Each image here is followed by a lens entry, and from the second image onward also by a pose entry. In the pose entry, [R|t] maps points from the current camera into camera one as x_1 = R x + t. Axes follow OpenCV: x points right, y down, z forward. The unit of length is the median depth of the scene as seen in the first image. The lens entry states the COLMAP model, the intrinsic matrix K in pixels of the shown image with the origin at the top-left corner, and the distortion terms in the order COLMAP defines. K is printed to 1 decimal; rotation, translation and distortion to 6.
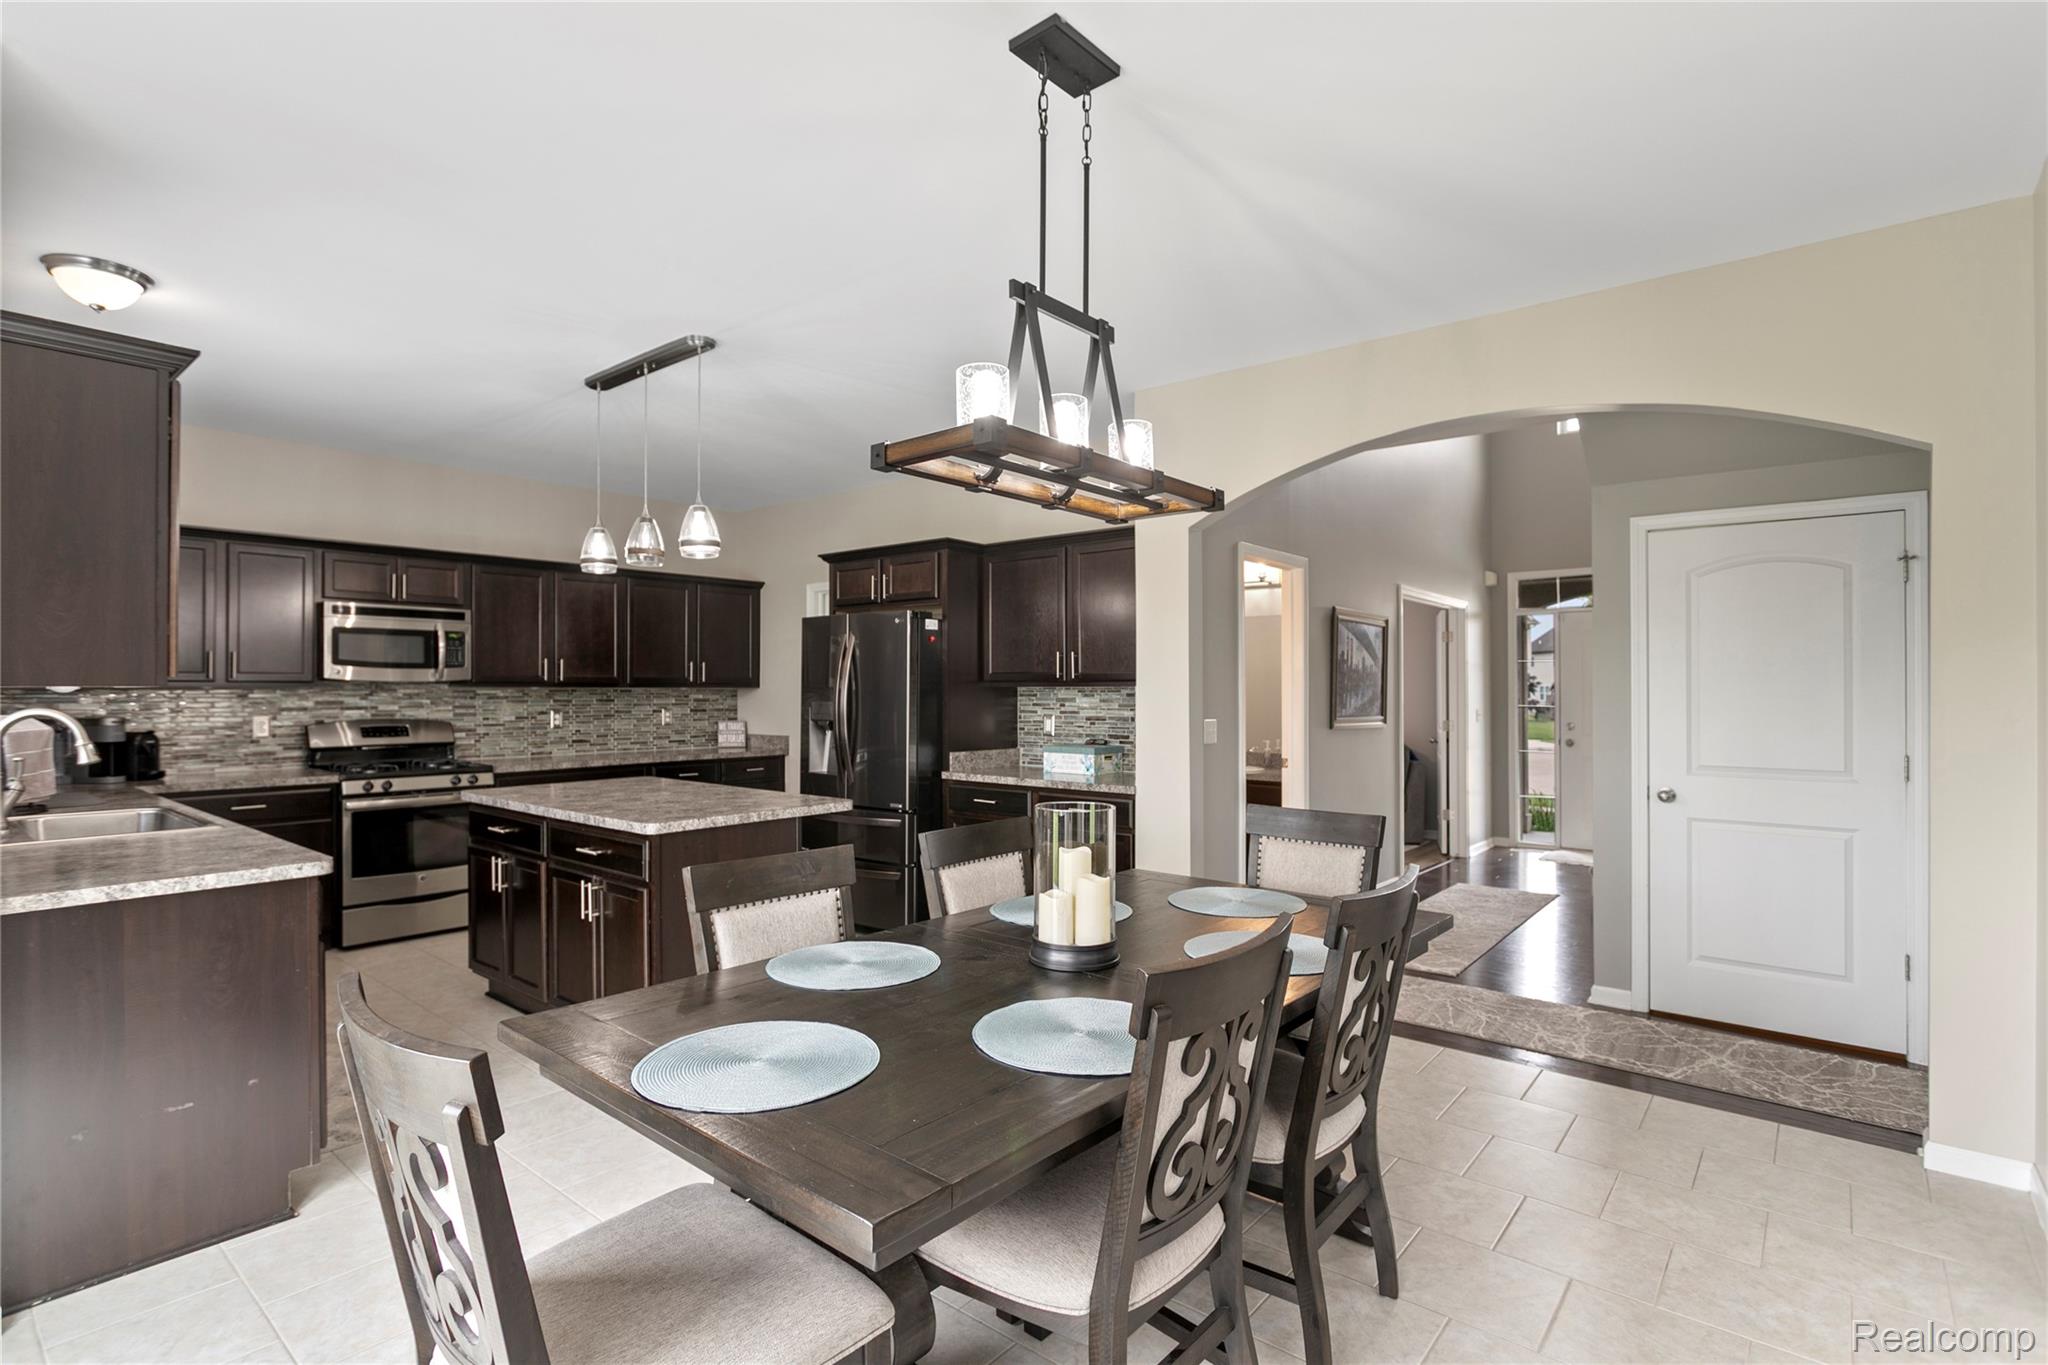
lens RADIAL K [[986.4, 0, 1018.3], [0, 986.4, 692.6], [0, 0, 1]] dist [-0.016845, 0.005898]
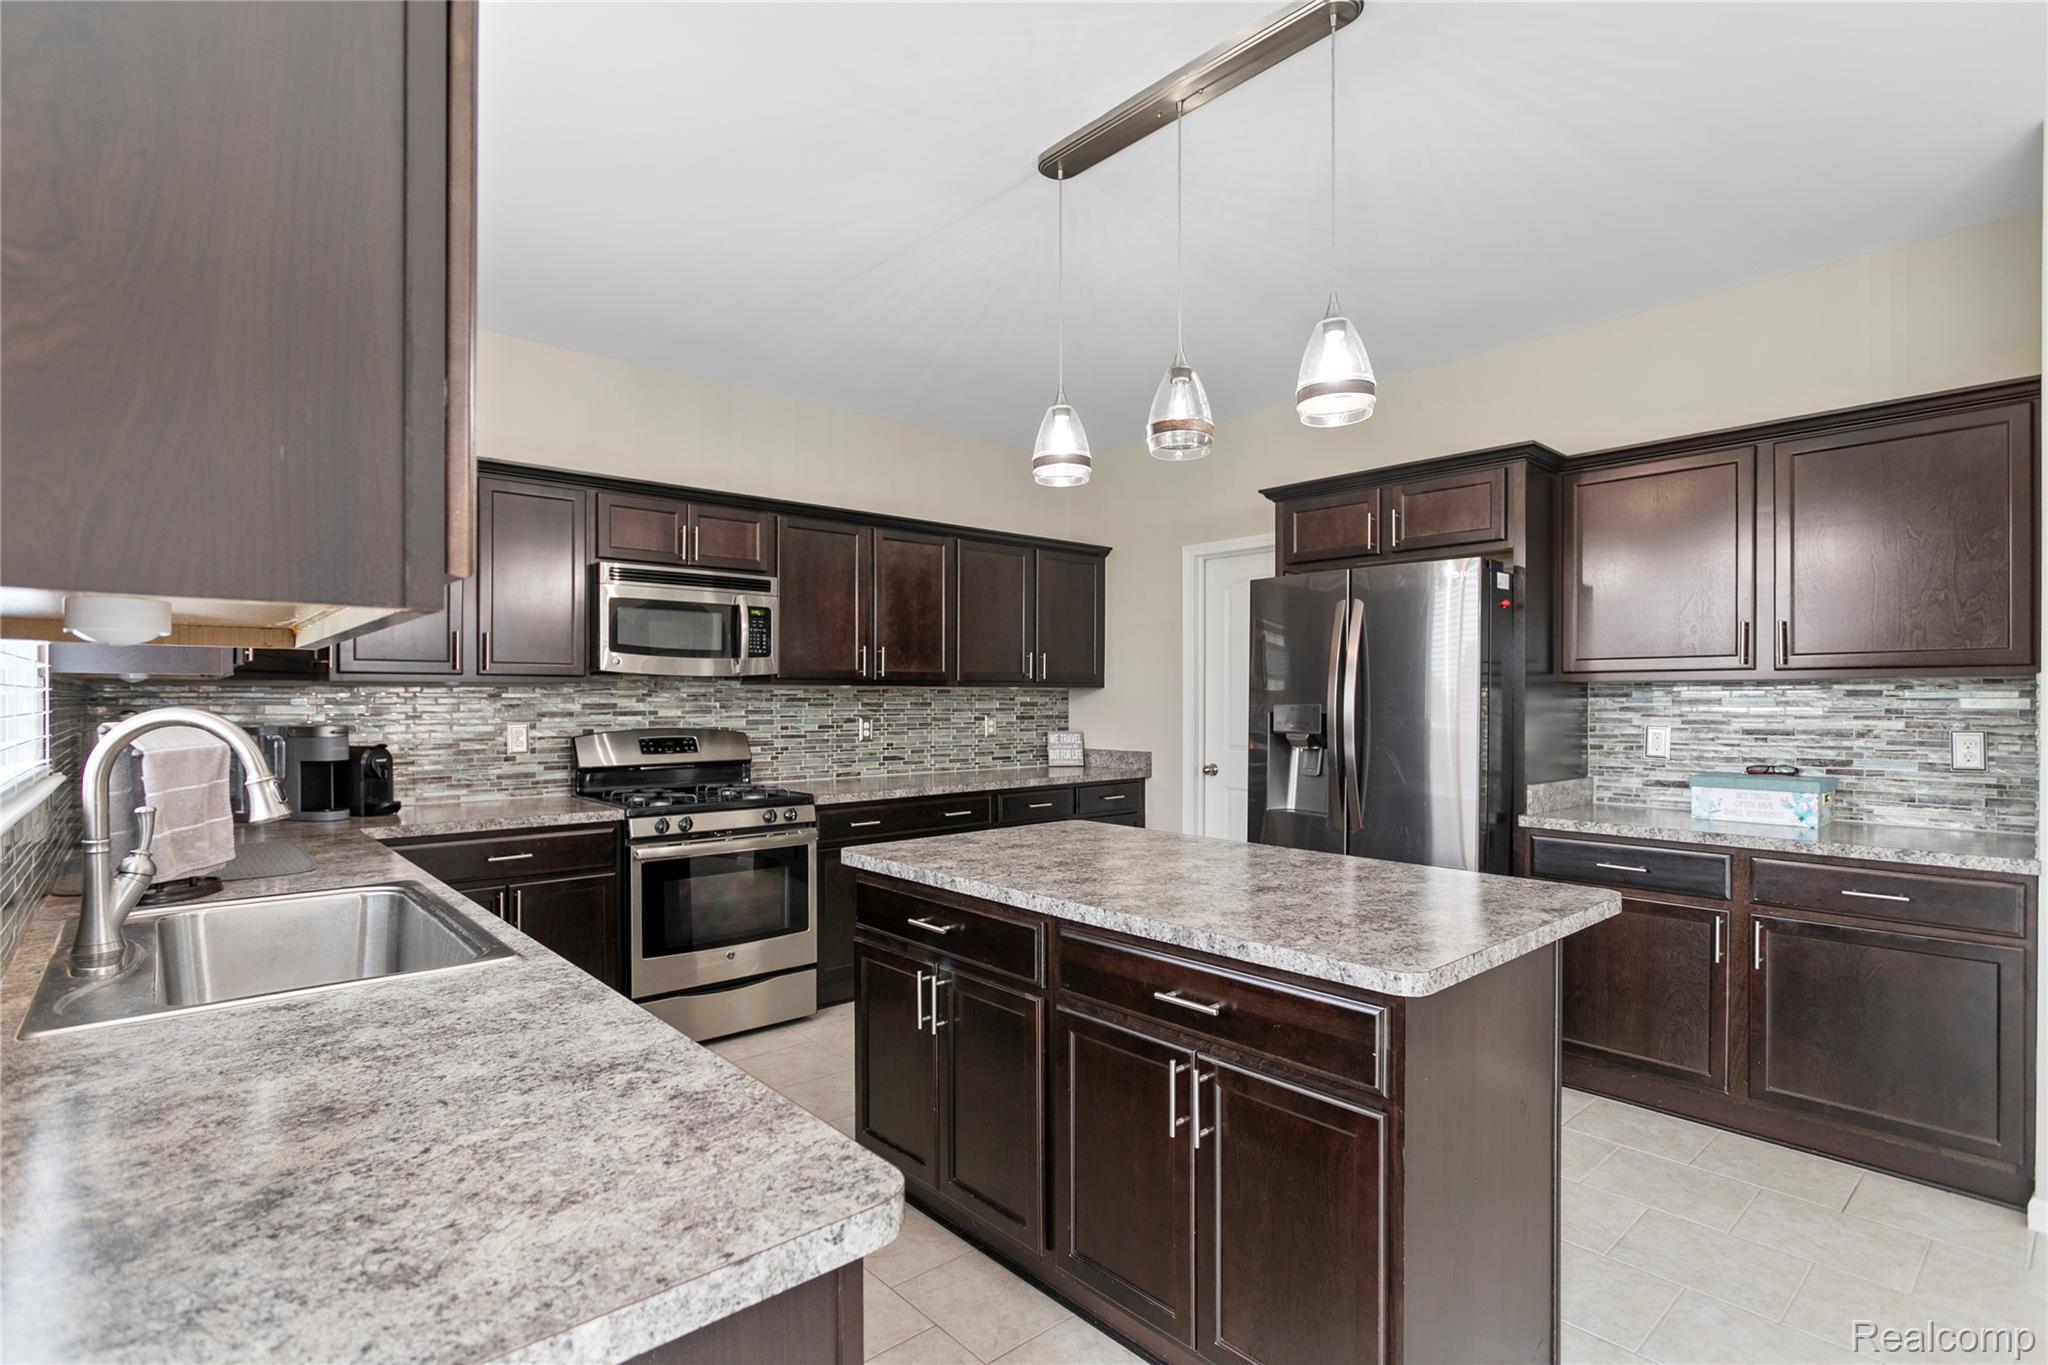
lens RADIAL K [[986.4, 0, 1015.2], [0, 986.4, 712.1], [0, 0, 1]] dist [-0.016845, 0.005898]
pose [[0.988566, 0.001474, -0.150782, -0.292065], [0.000121, 0.999944, 0.010568, 0.007625], [0.150789, -0.010466, 0.988511, 0.328012]]
